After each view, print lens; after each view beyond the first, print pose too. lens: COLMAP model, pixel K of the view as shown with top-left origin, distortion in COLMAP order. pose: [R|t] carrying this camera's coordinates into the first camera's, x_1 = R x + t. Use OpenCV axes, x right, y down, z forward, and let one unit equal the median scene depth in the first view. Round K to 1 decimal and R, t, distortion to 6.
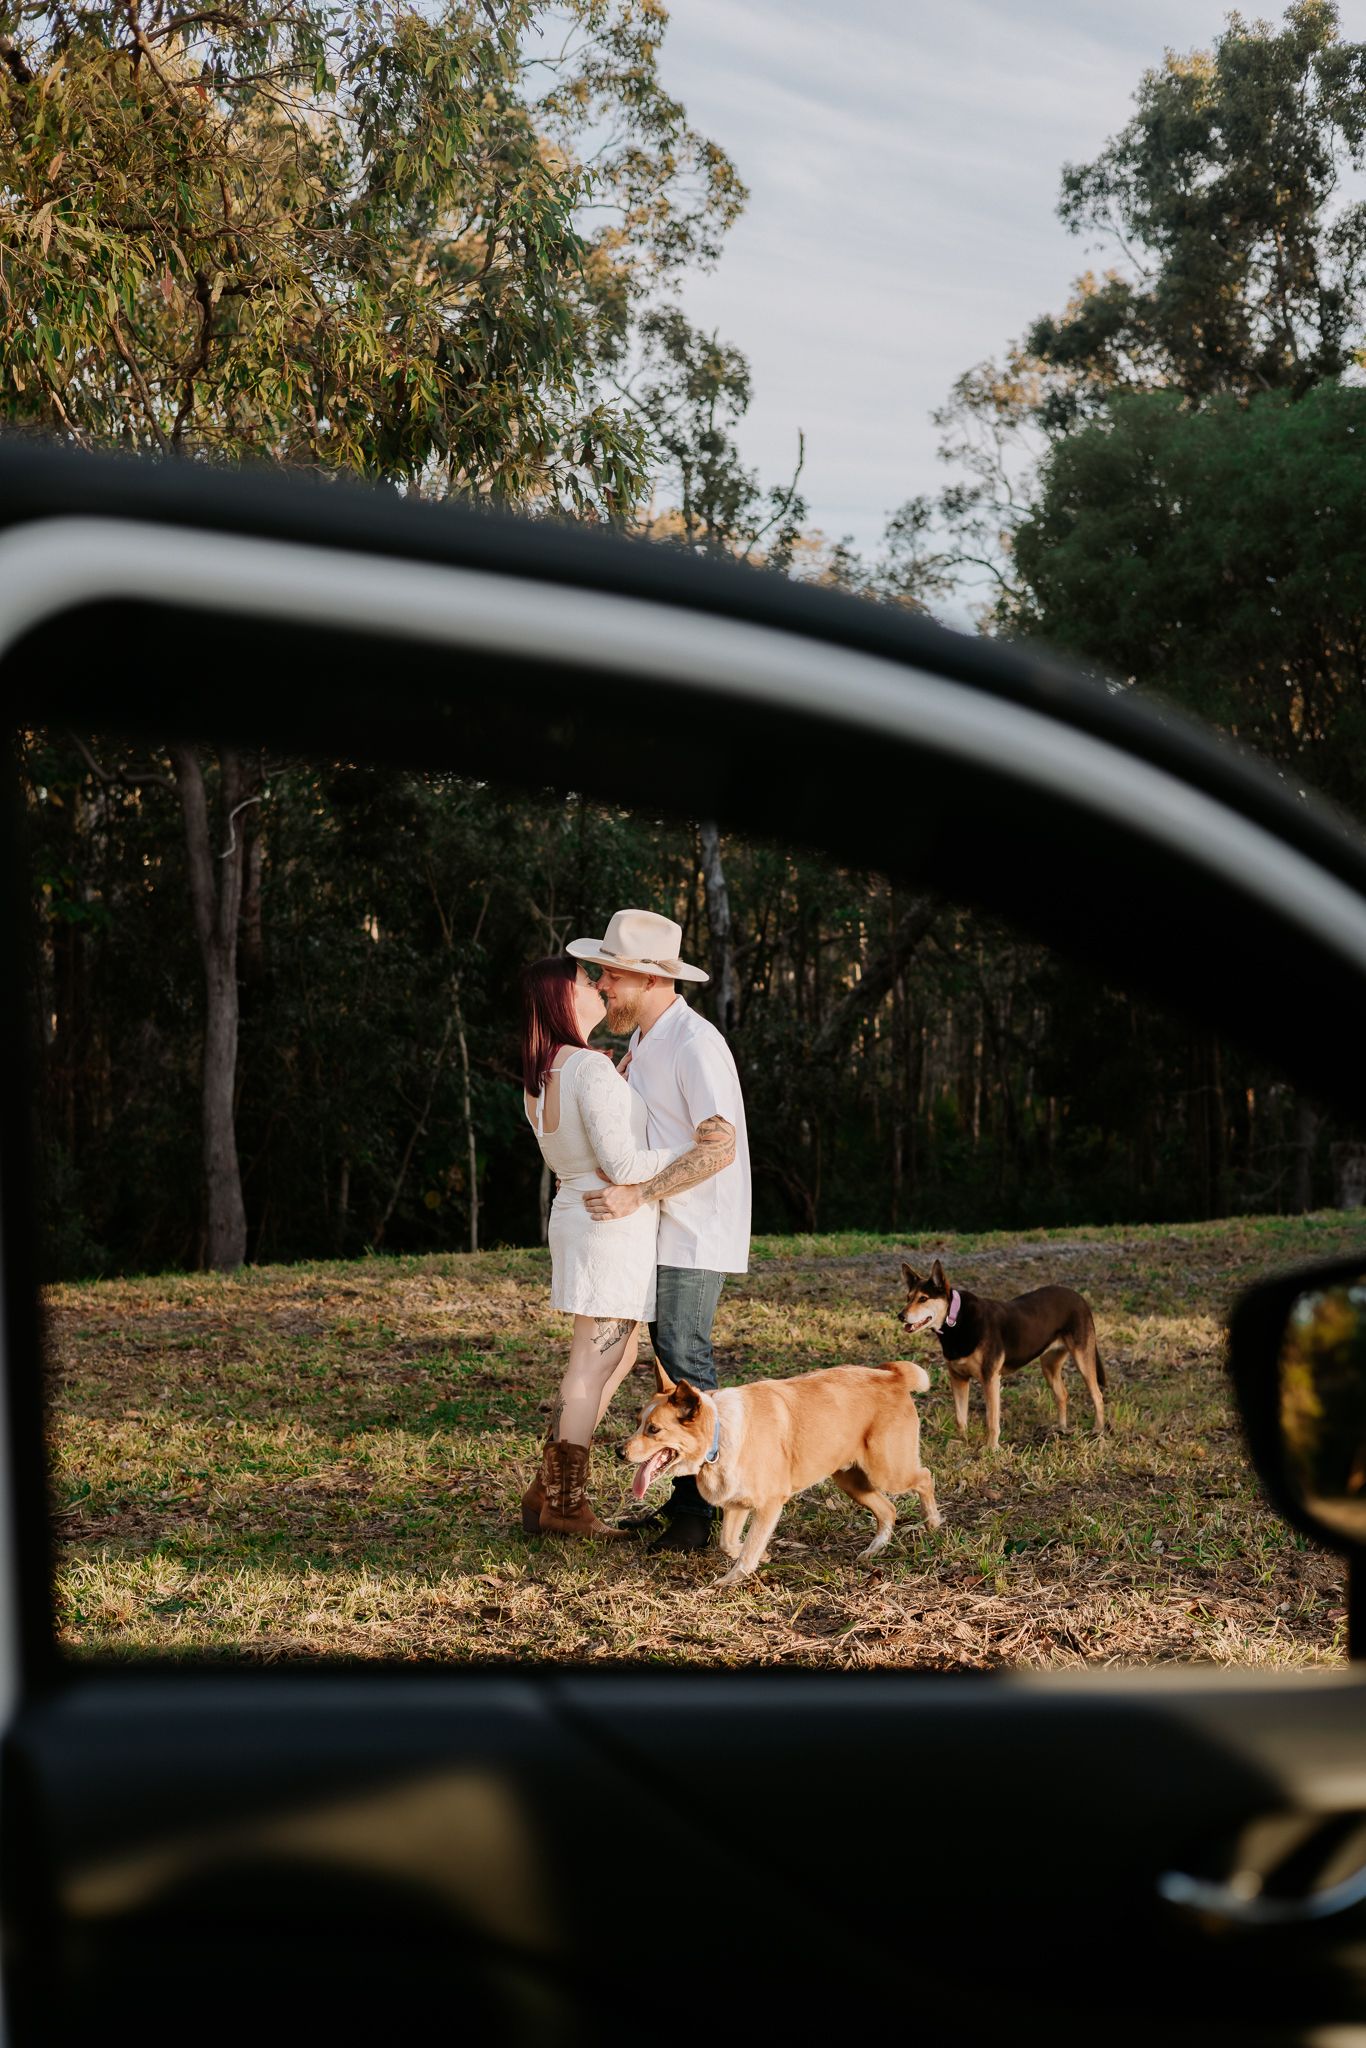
lens RADIAL K [[2928.8, 0, 679.9], [0, 2928.8, 1027.3], [0, 0, 1]] dist [0.054088, 0.000000]
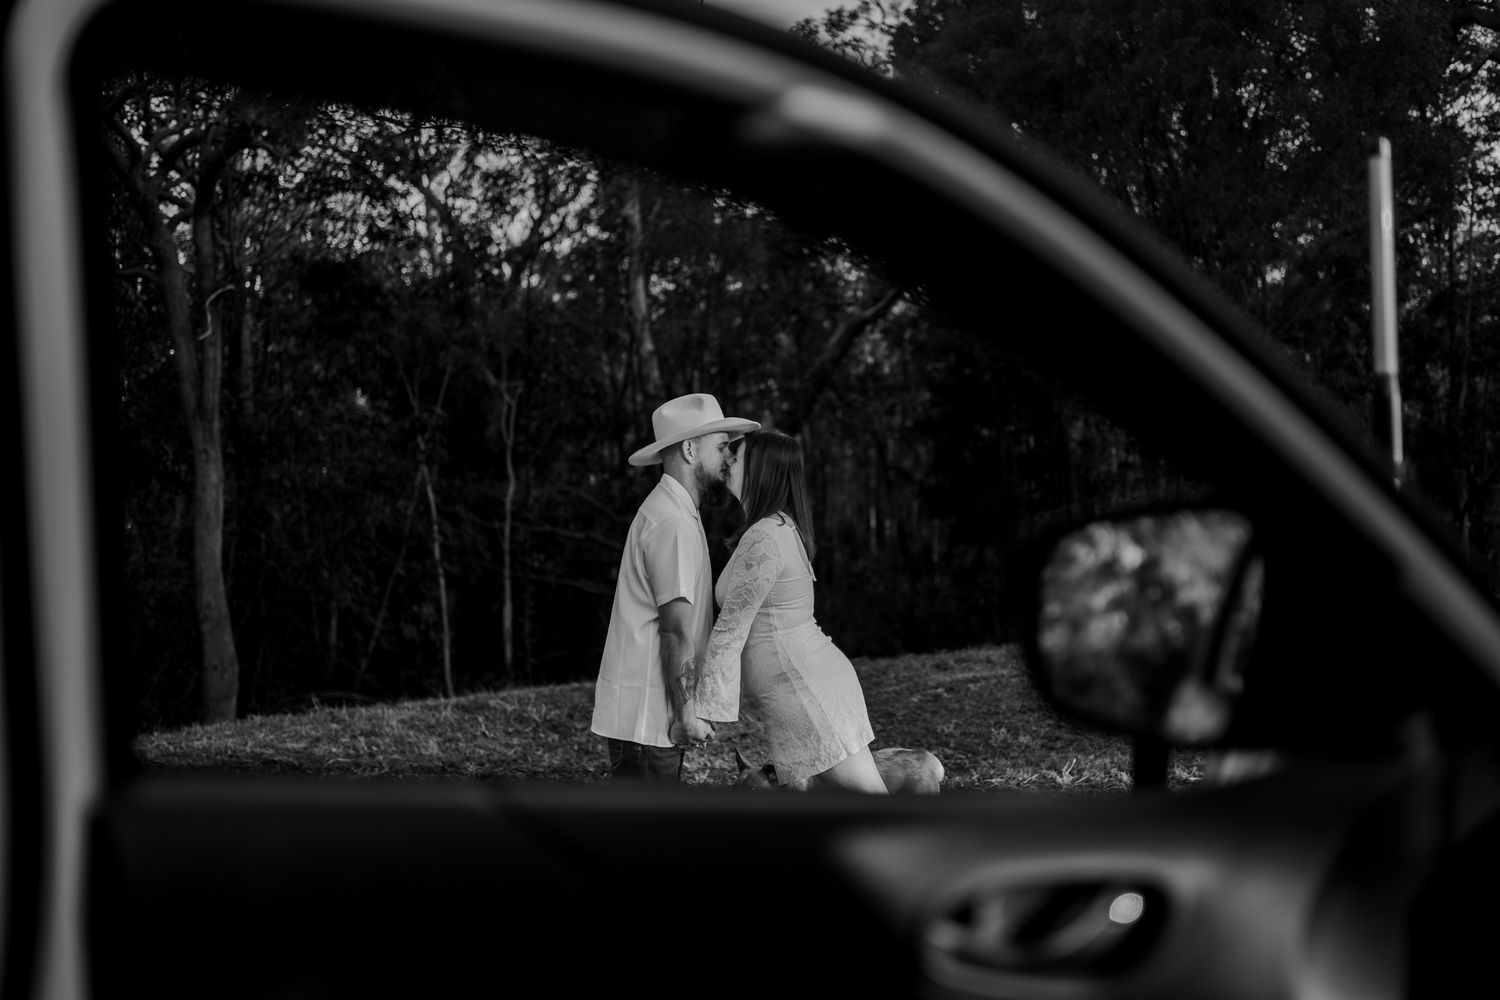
lens RADIAL K [[2145.1, 0, 752.2], [0, 2145.1, 498.9], [0, 0, 1]] dist [0.054088, 0.000000]
pose [[0.998041, -0.038767, 0.049103, 0.010614], [0.037953, 0.999128, 0.017415, -0.002963], [-0.049736, -0.015517, 0.998642, 0.149151]]
